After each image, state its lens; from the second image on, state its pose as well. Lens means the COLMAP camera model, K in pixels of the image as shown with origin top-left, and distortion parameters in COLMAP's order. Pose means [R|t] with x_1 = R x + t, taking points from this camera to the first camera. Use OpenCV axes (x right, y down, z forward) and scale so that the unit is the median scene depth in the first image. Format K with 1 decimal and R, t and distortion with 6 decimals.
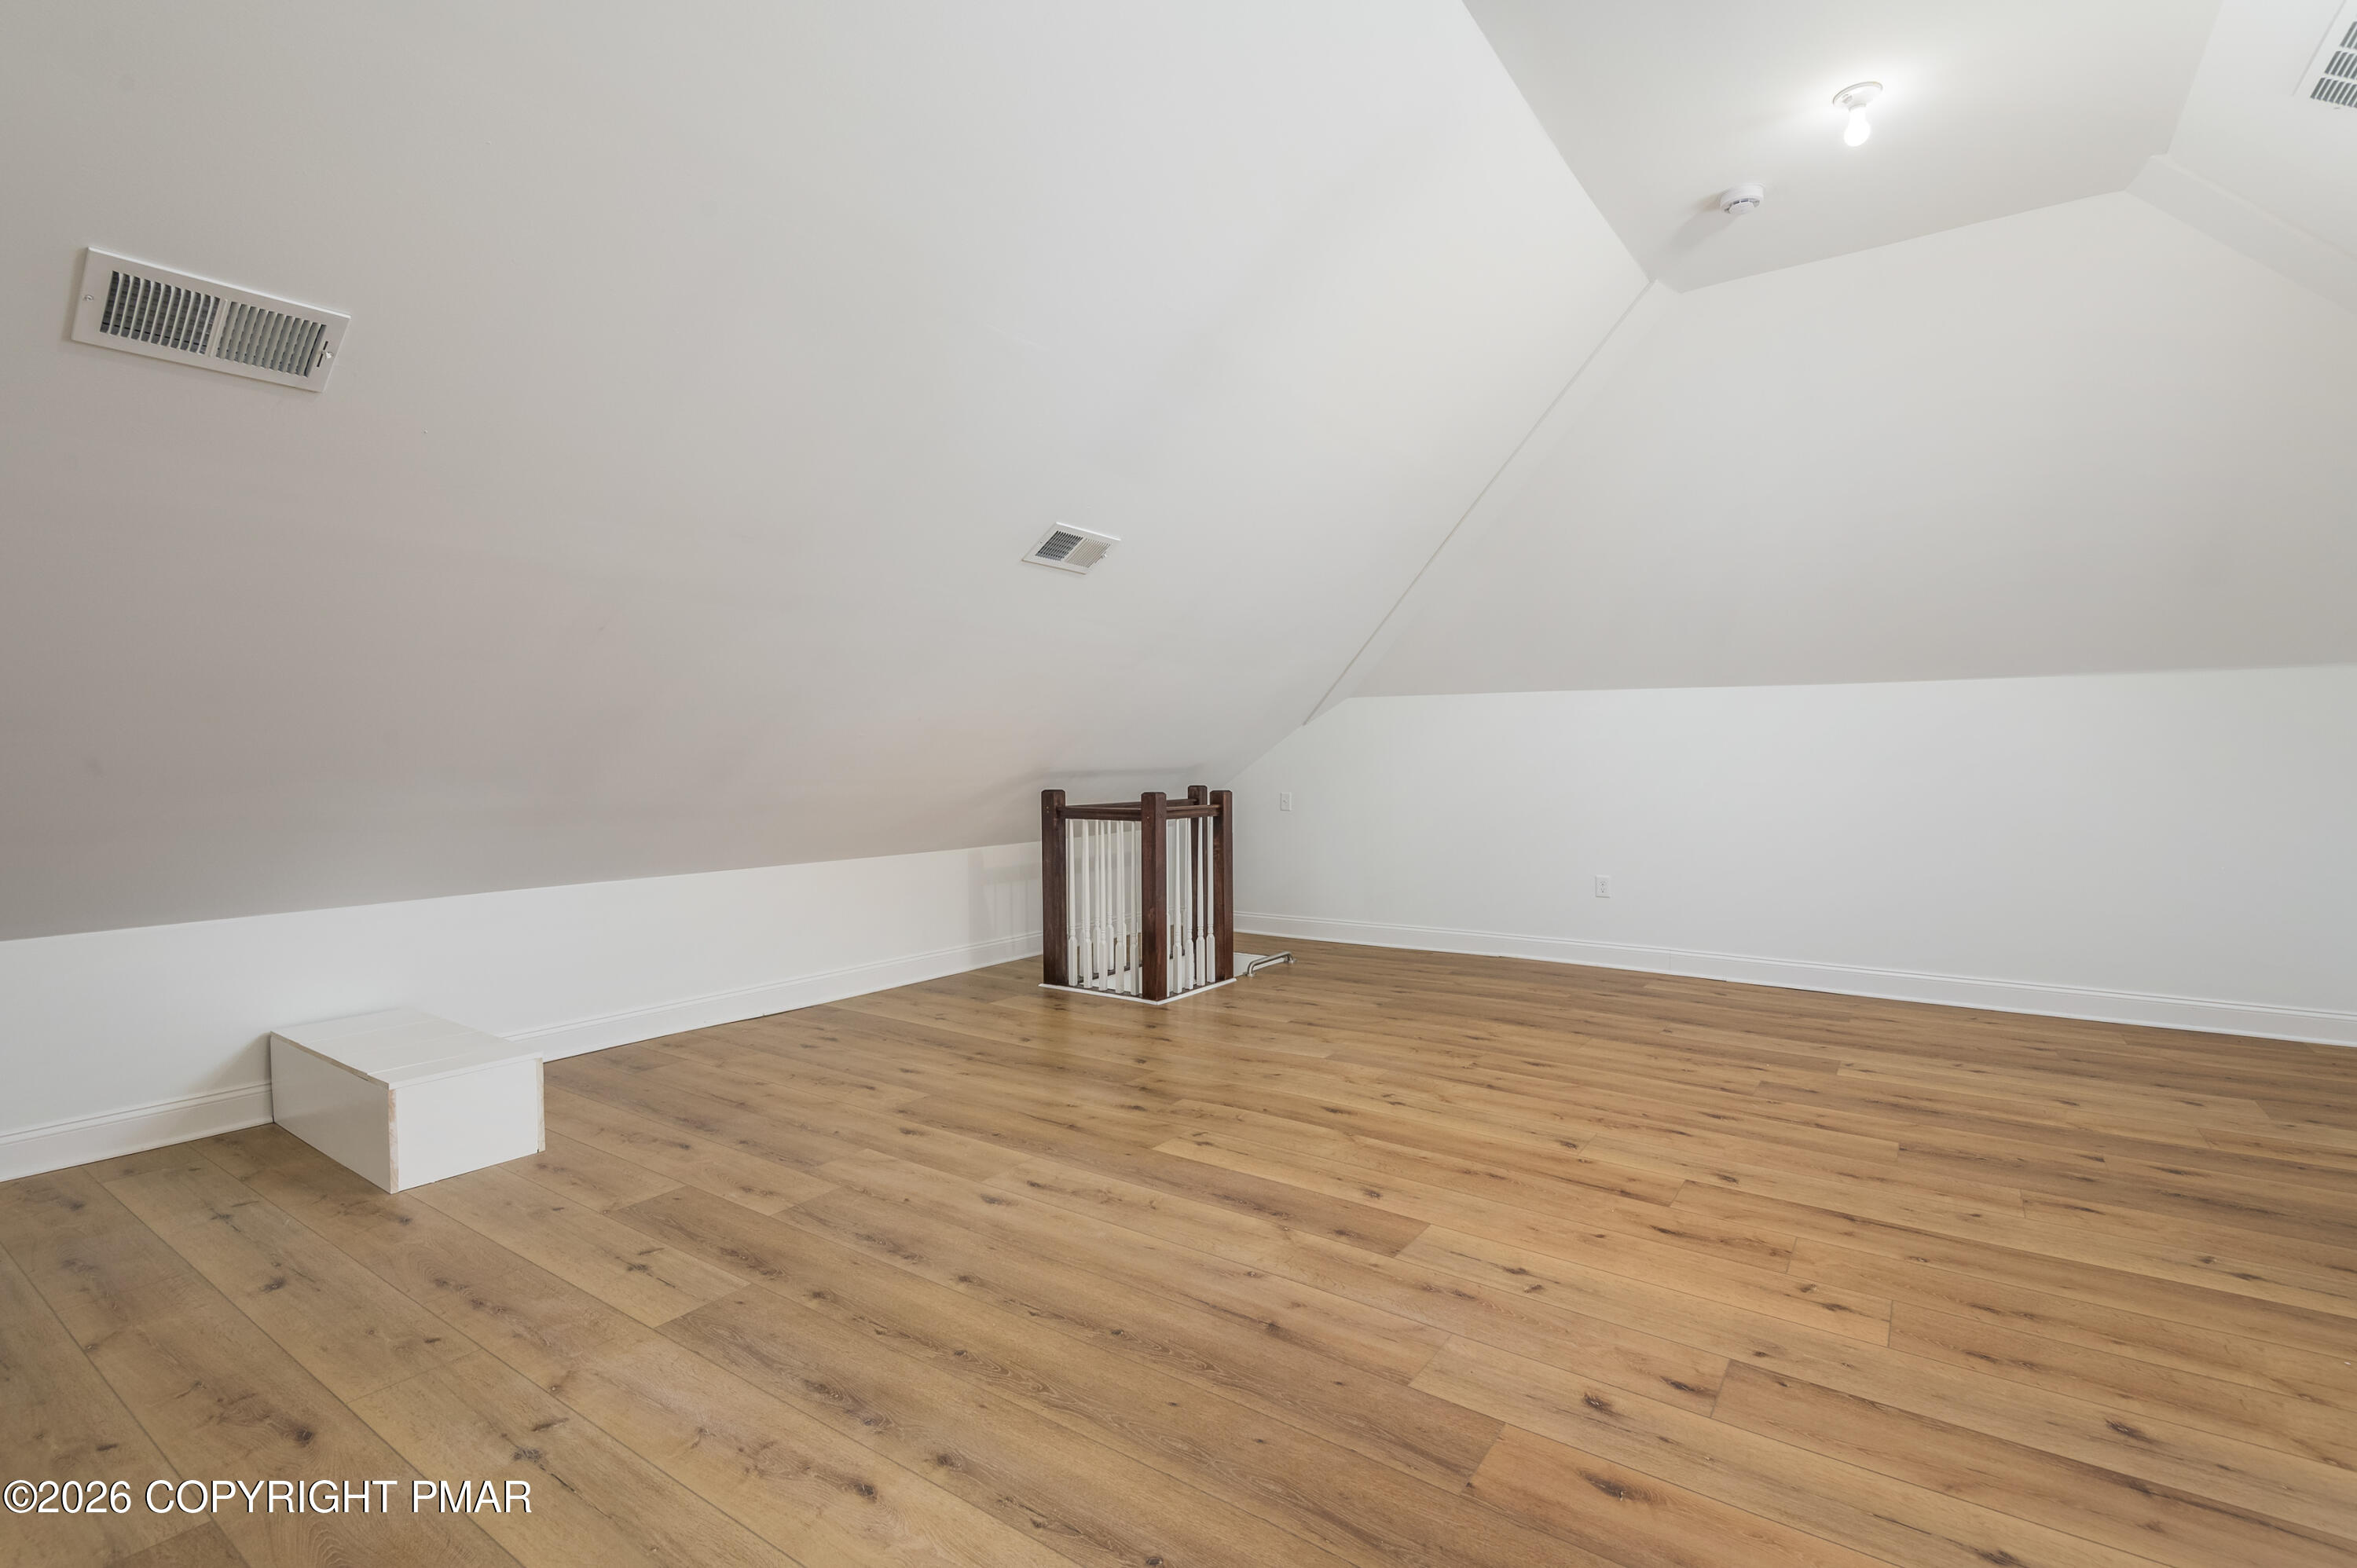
lens RADIAL K [[1094.5, 0, 1175.3], [0, 1094.5, 781.7], [0, 0, 1]] dist [-0.001203, -0.001282]
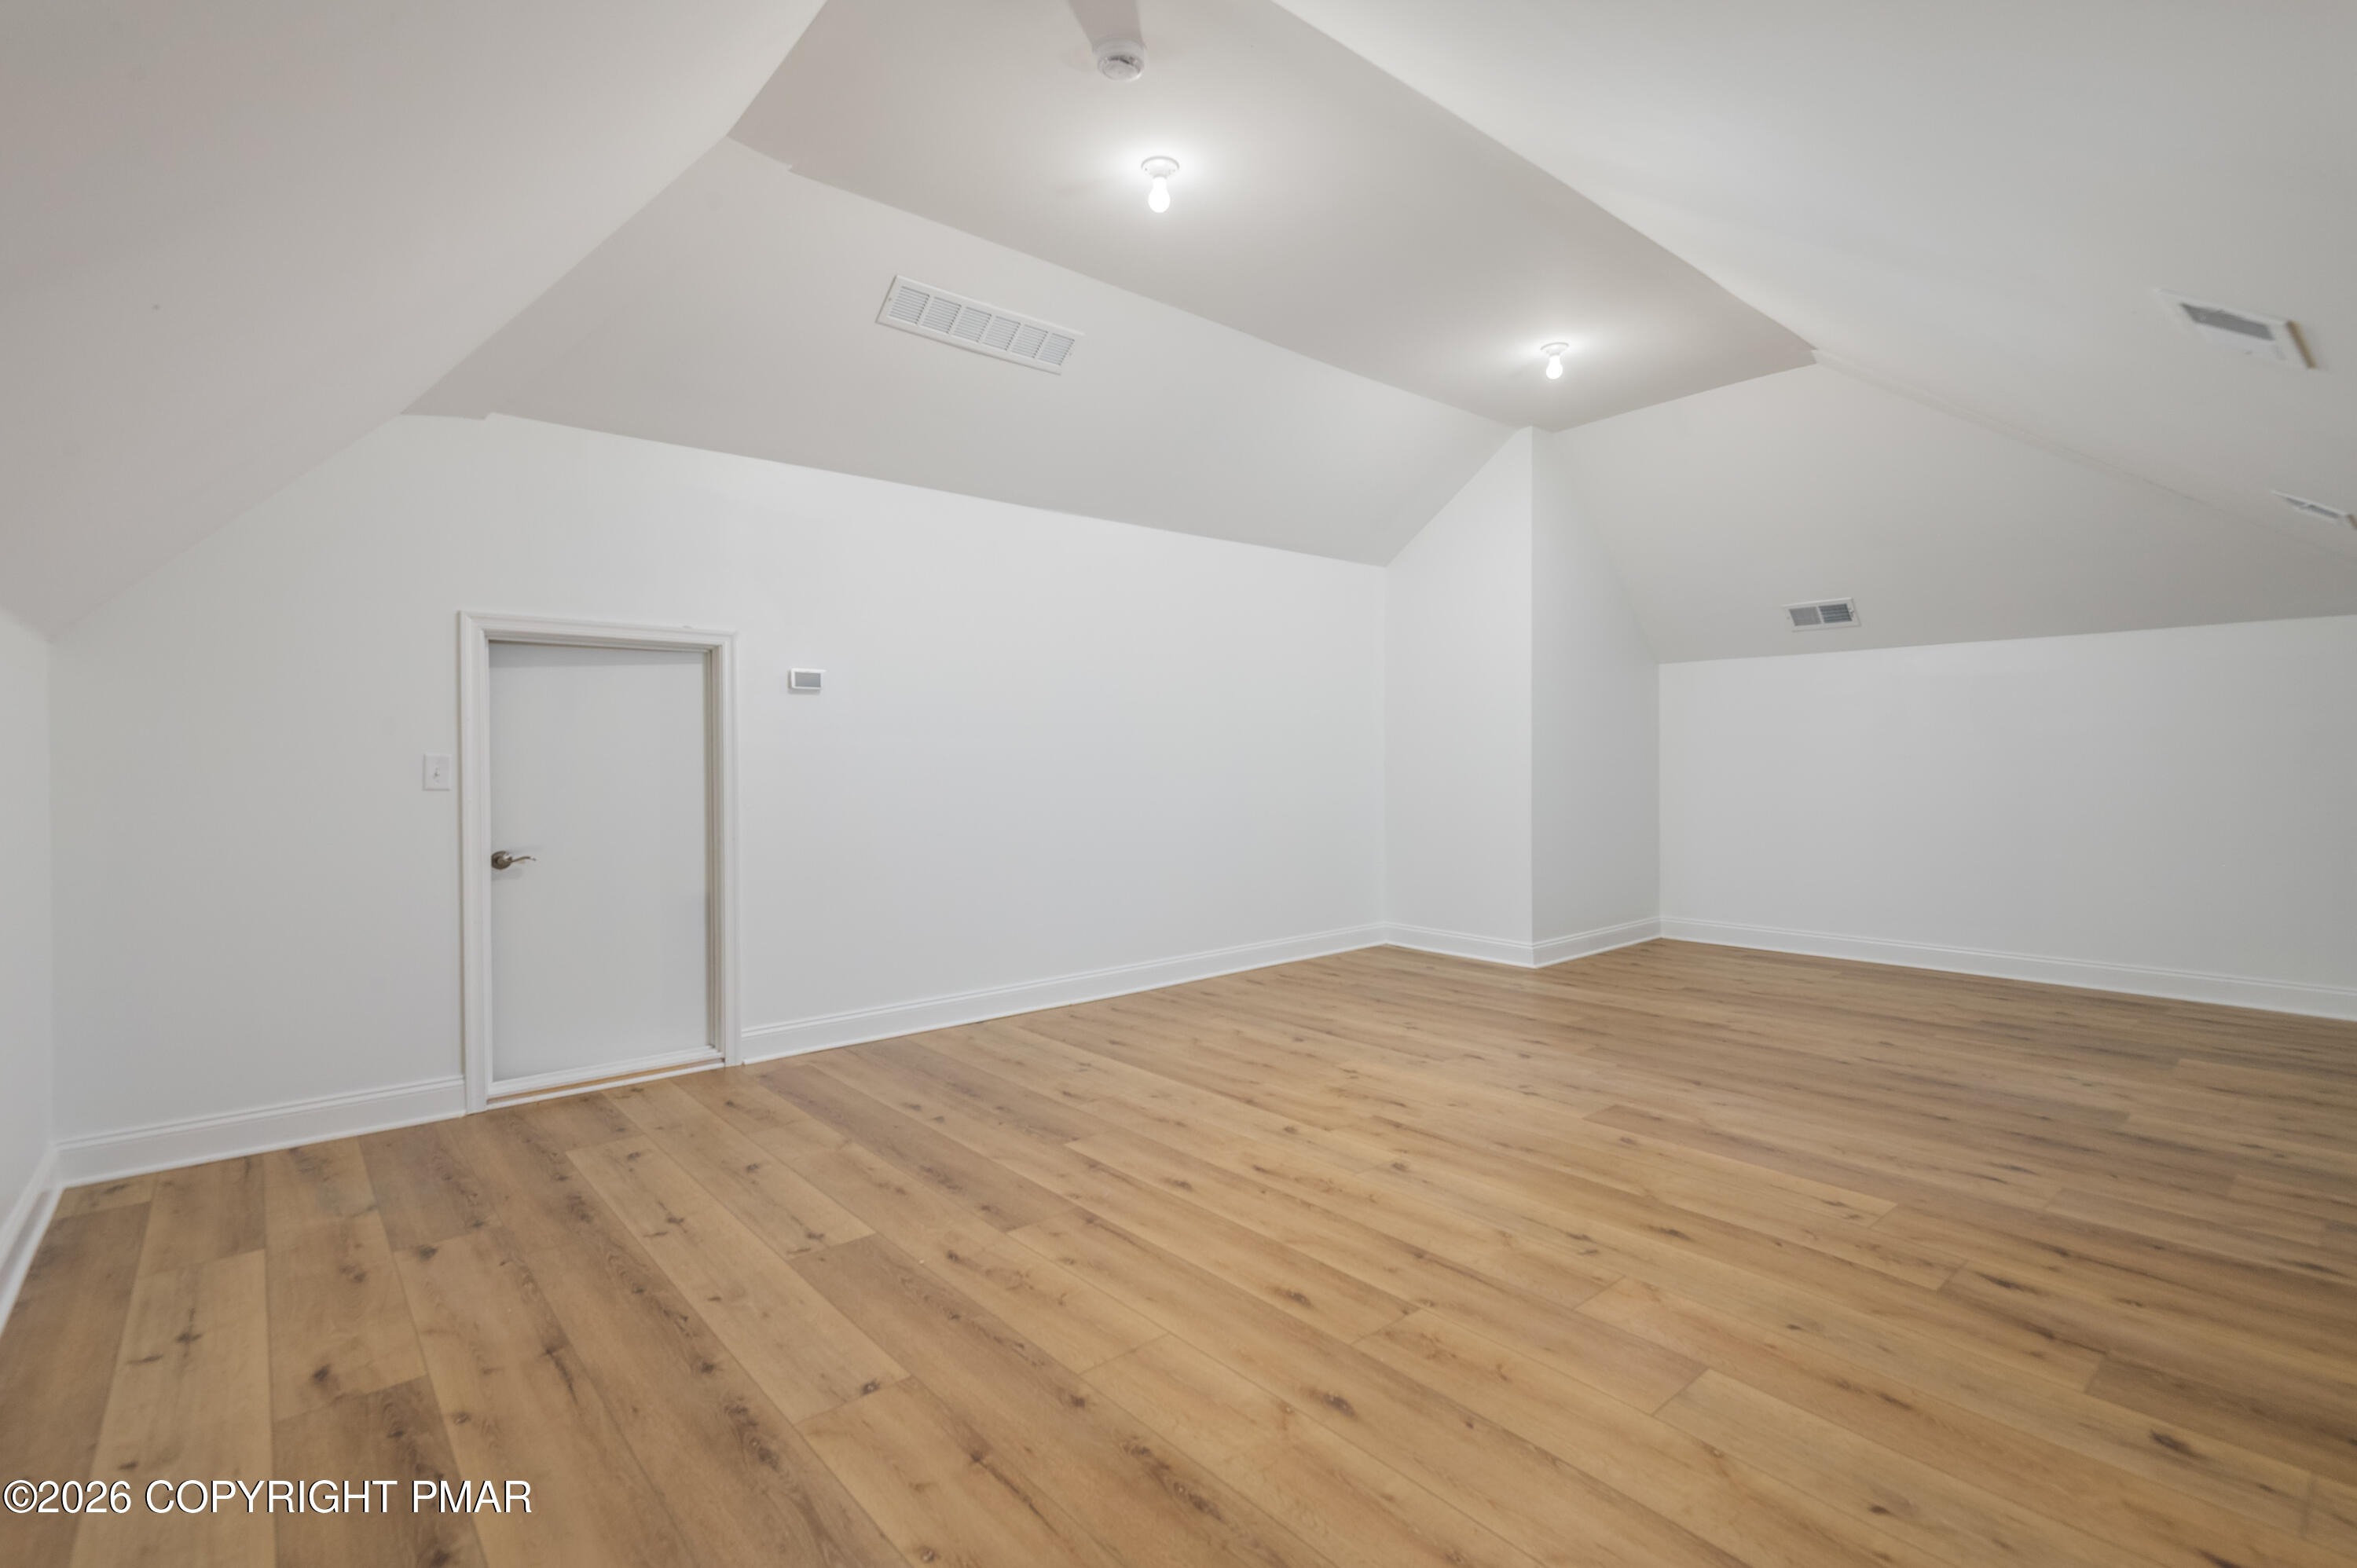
lens RADIAL K [[1094.5, 0, 1187.0], [0, 1094.5, 782.3], [0, 0, 1]] dist [-0.001203, -0.001282]
pose [[-0.971214, 0.014297, 0.237780, 0.297596], [0.023907, 0.999008, 0.037580, -0.035199], [-0.237007, 0.042183, -0.970592, 1.868252]]
